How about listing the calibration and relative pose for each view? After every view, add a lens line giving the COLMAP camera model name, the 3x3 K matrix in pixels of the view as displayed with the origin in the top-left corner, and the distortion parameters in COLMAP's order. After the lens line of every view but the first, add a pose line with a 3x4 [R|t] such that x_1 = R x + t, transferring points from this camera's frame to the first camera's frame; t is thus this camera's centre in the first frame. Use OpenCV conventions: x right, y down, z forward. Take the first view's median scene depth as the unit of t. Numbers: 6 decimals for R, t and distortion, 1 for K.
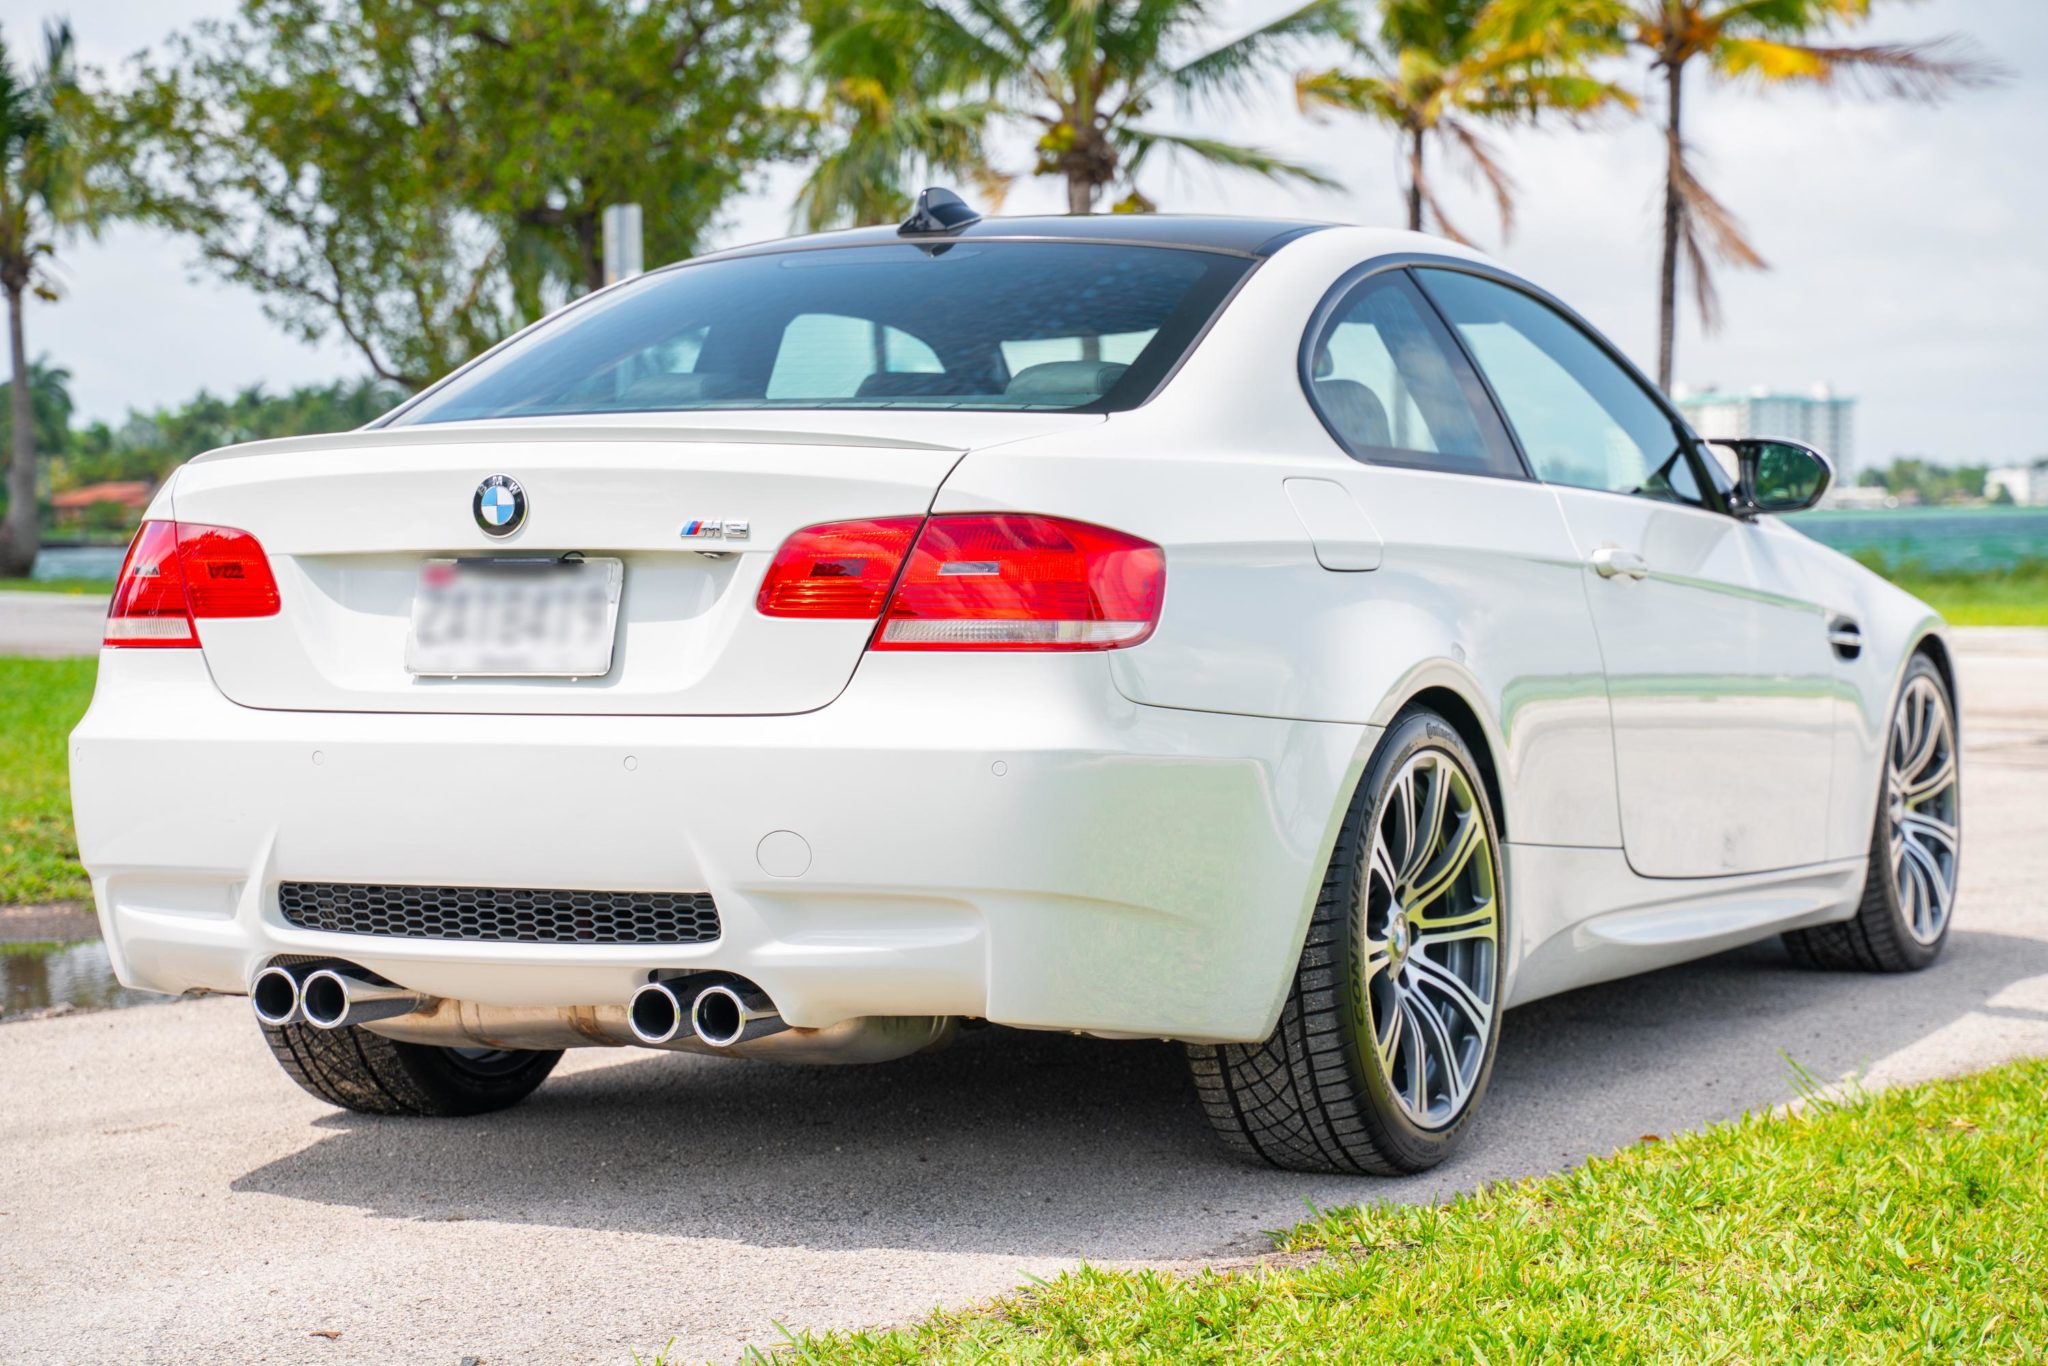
lens RADIAL K [[3772.9, 0, 1129.5], [0, 3772.9, 645.6], [0, 0, 1]] dist [0.294510, 0.000000]
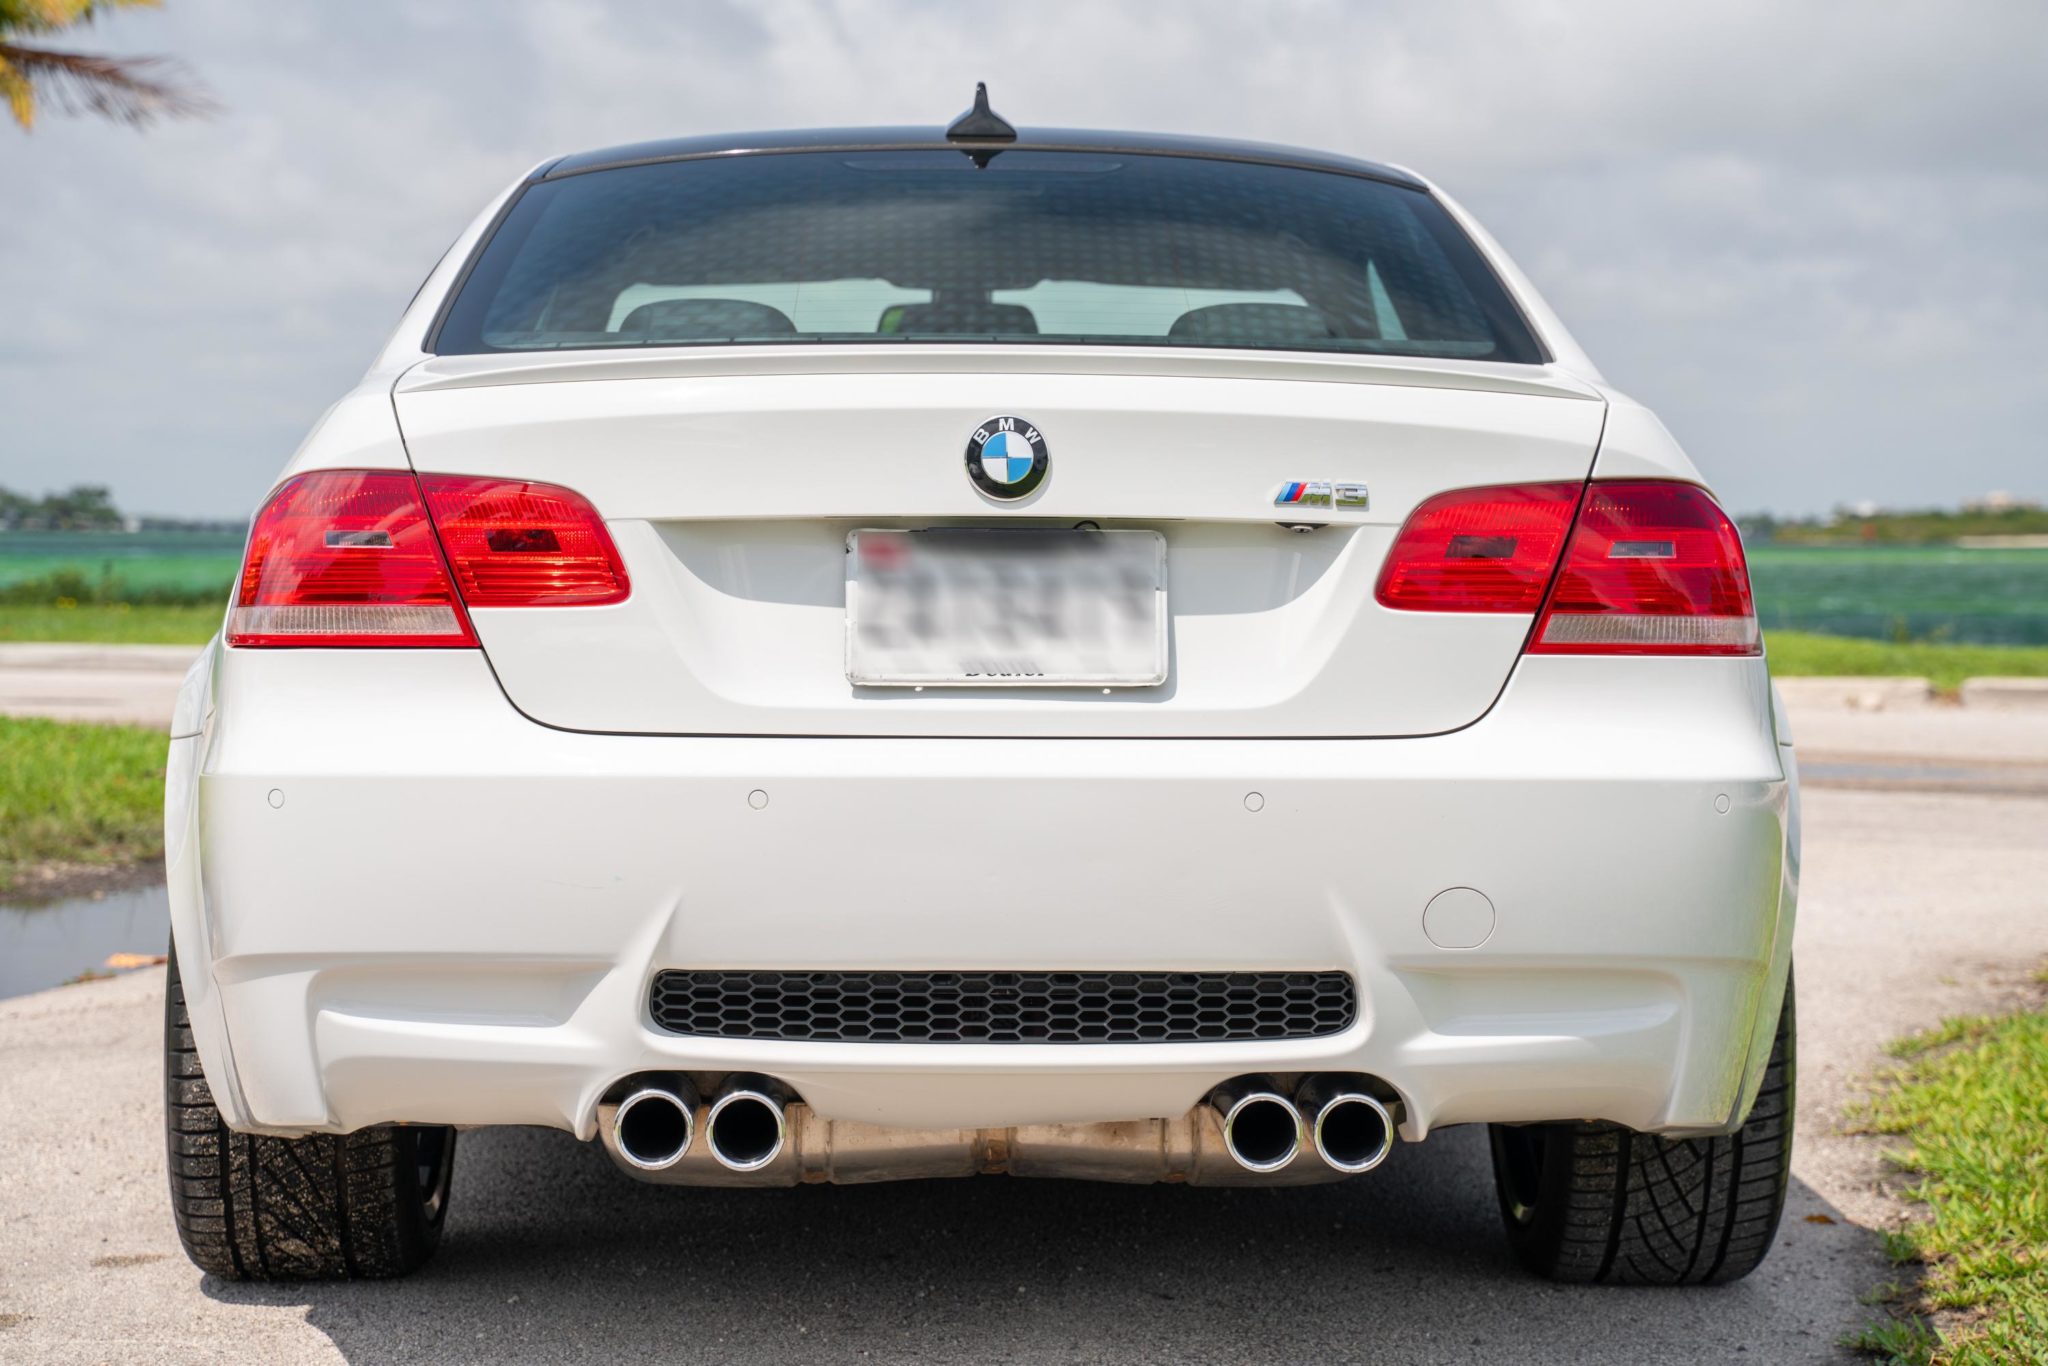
lens RADIAL K [[3772.9, 0, 1021.7], [0, 3772.9, 689.6], [0, 0, 1]] dist [0.294510, 0.000000]
pose [[0.897120, 0.000676, 0.441786, -0.486789], [-0.002260, 0.999993, 0.003059, 0.006214], [-0.441780, -0.003742, 0.897115, 0.333518]]
